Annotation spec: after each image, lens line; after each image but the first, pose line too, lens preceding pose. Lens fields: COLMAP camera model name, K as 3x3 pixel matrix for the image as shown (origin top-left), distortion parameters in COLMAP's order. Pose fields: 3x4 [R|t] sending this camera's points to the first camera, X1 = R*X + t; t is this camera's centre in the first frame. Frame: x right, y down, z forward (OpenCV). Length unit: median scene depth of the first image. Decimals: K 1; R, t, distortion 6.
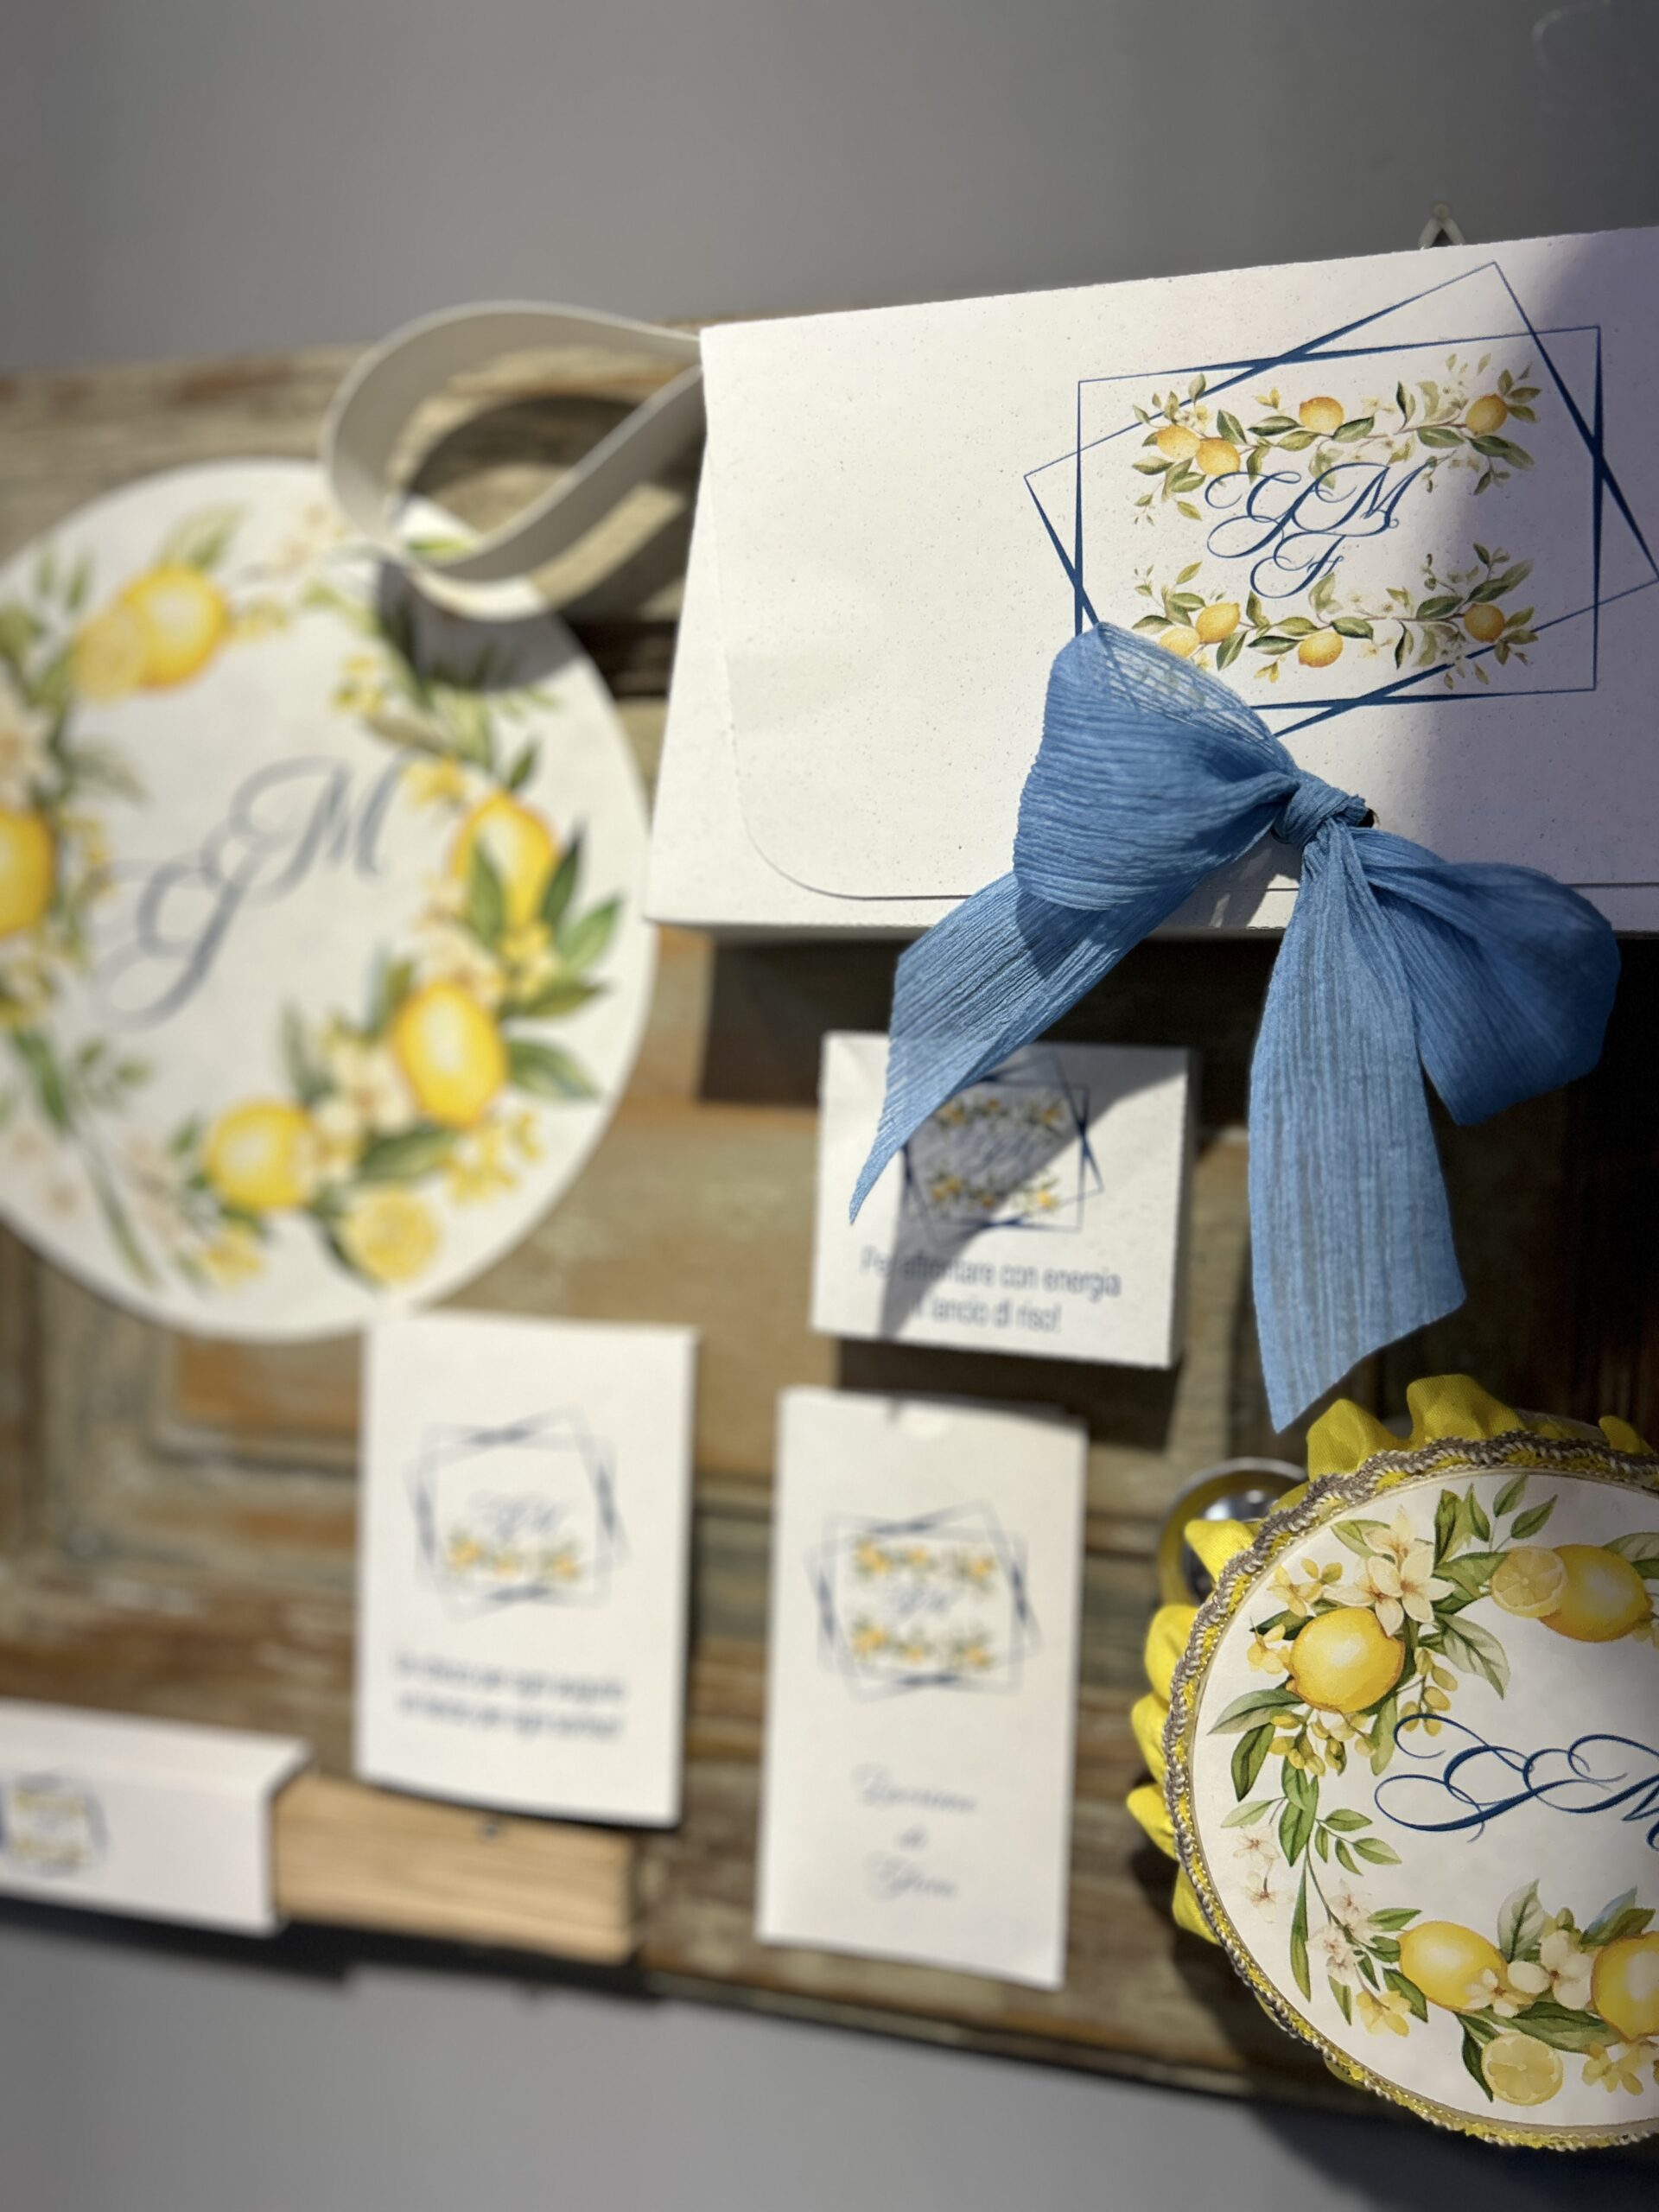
lens RADIAL K [[1713.0, 0, 831.0], [0, 1713.0, 1118.1], [0, 0, 1]] dist [0.003576, -0.011808]
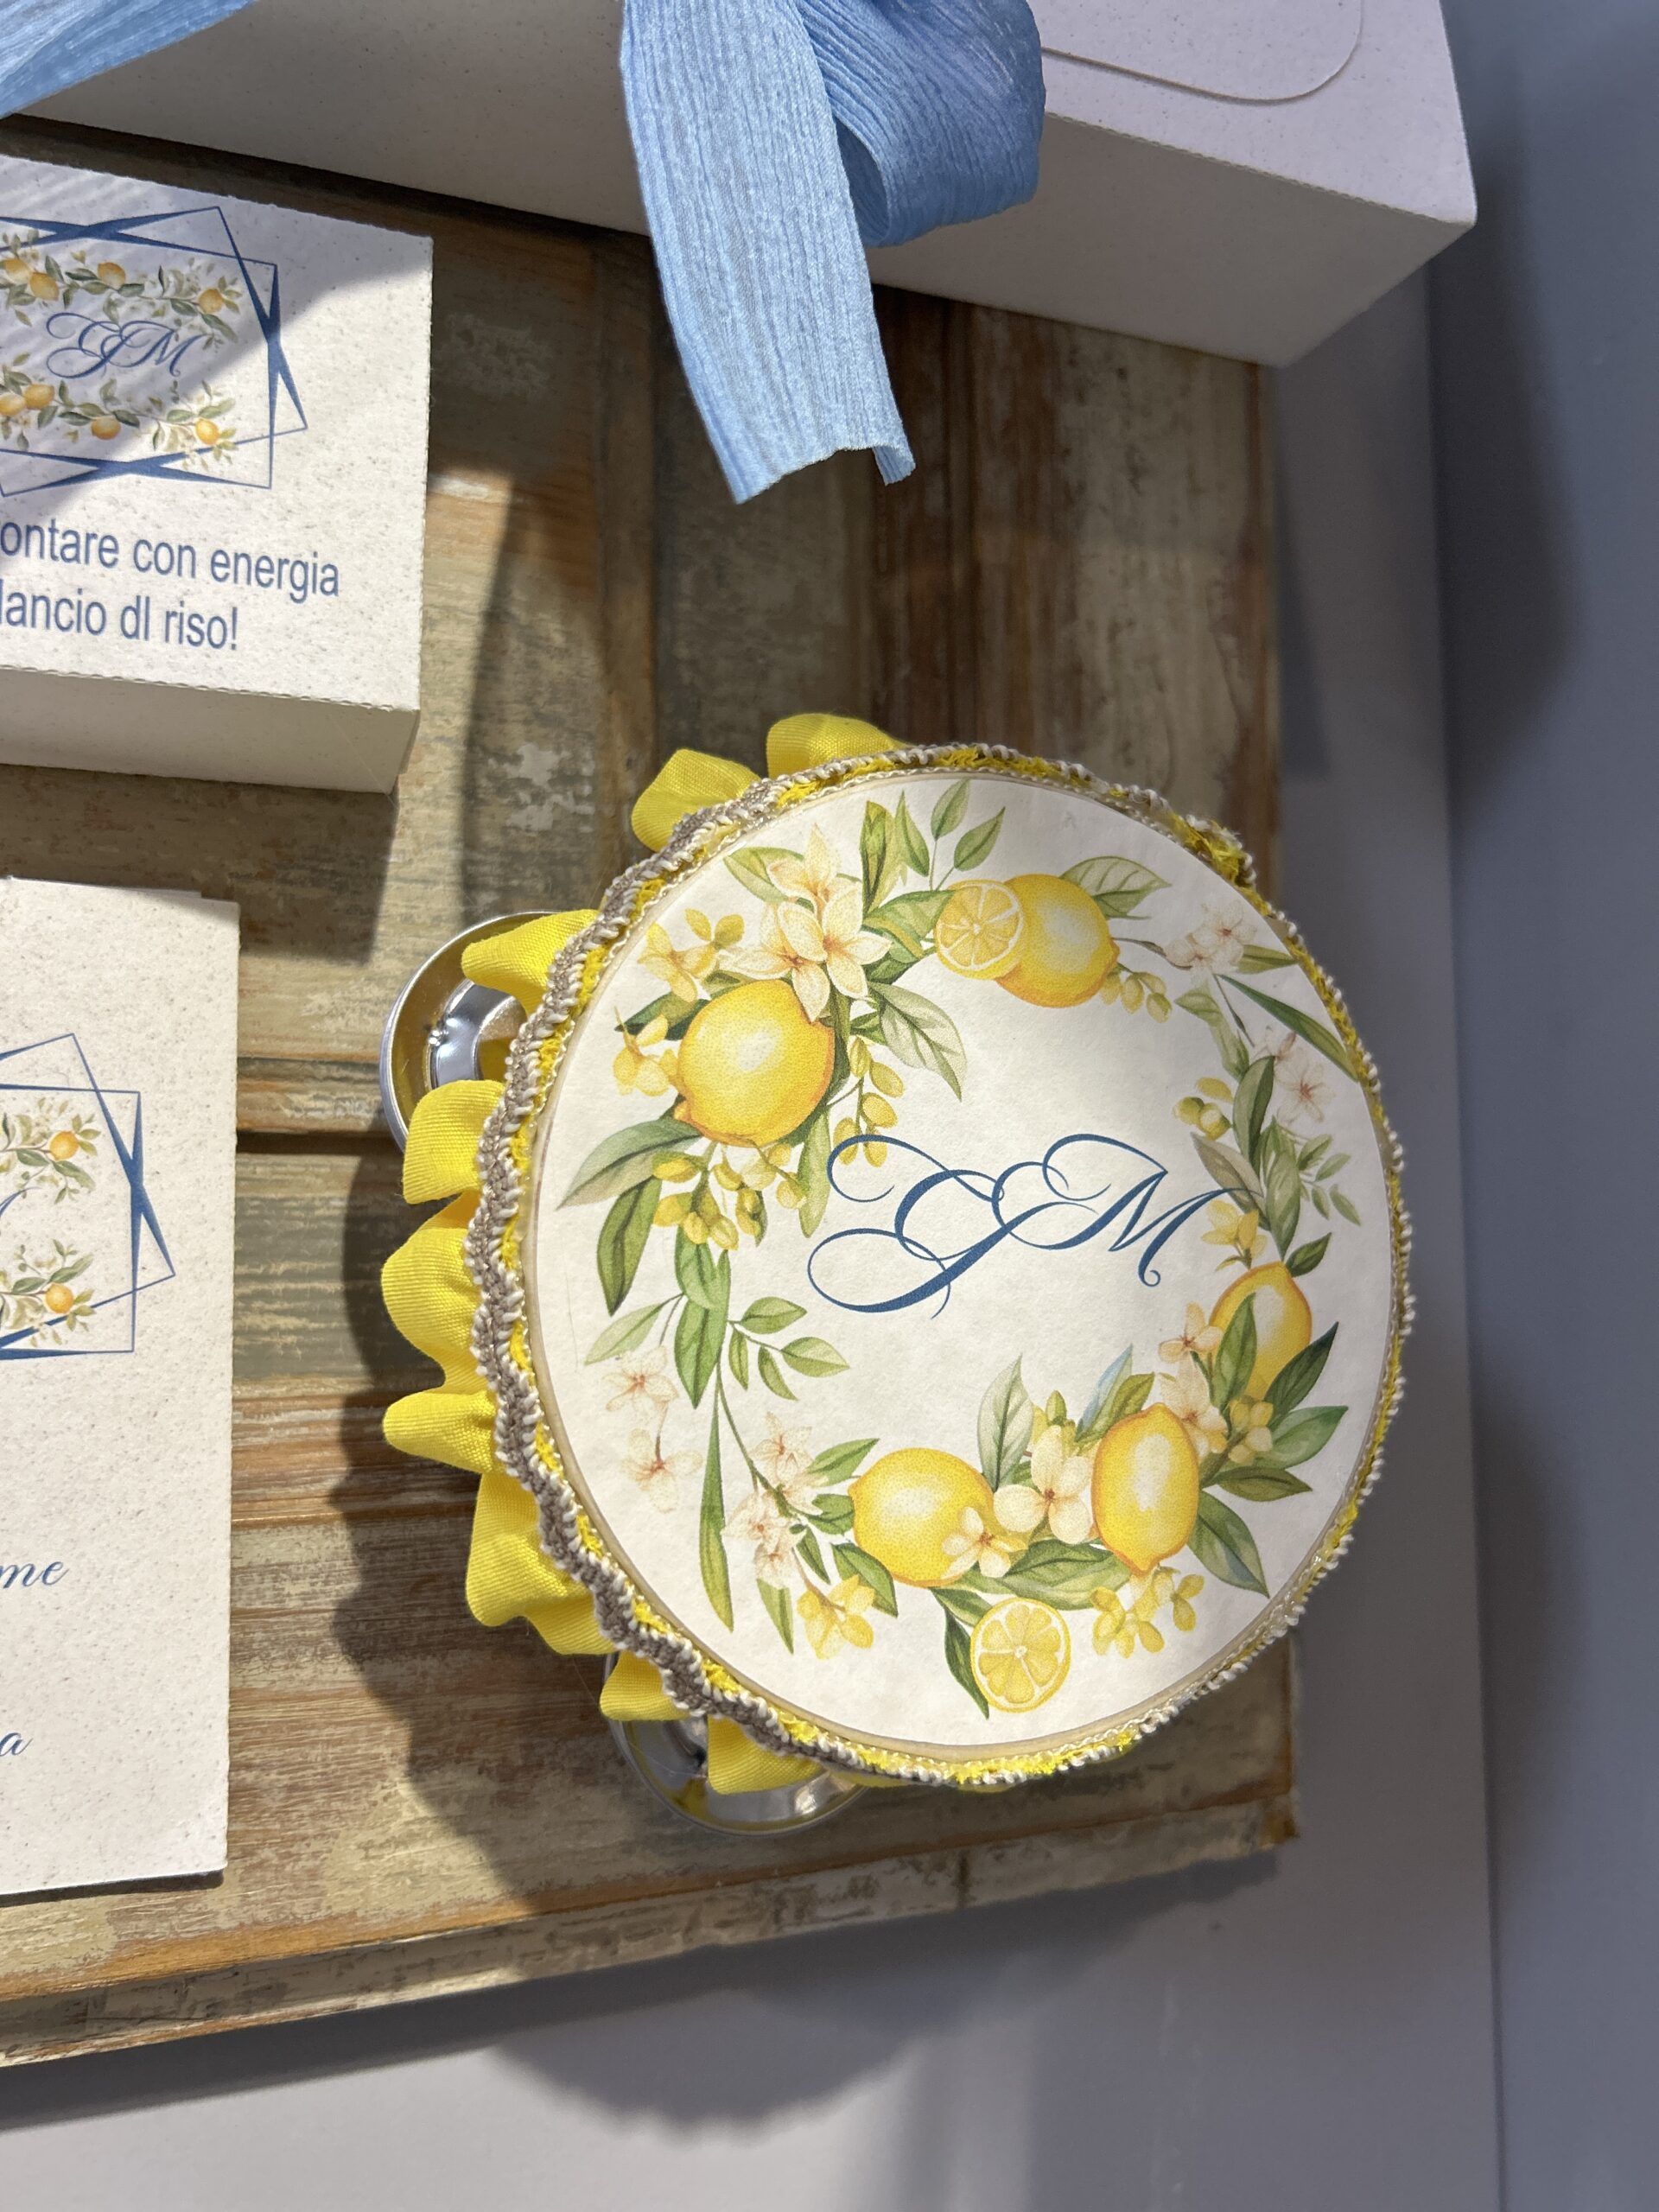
lens RADIAL K [[1734.1, 0, 829.5], [0, 1734.1, 1106.0], [0, 0, 1]] dist [0.054157, -0.124840]
pose [[0.800331, 0.010237, 0.599471, -0.072077], [0.074887, 0.990318, -0.116889, 0.407662], [-0.594864, 0.138442, 0.791815, 0.458266]]
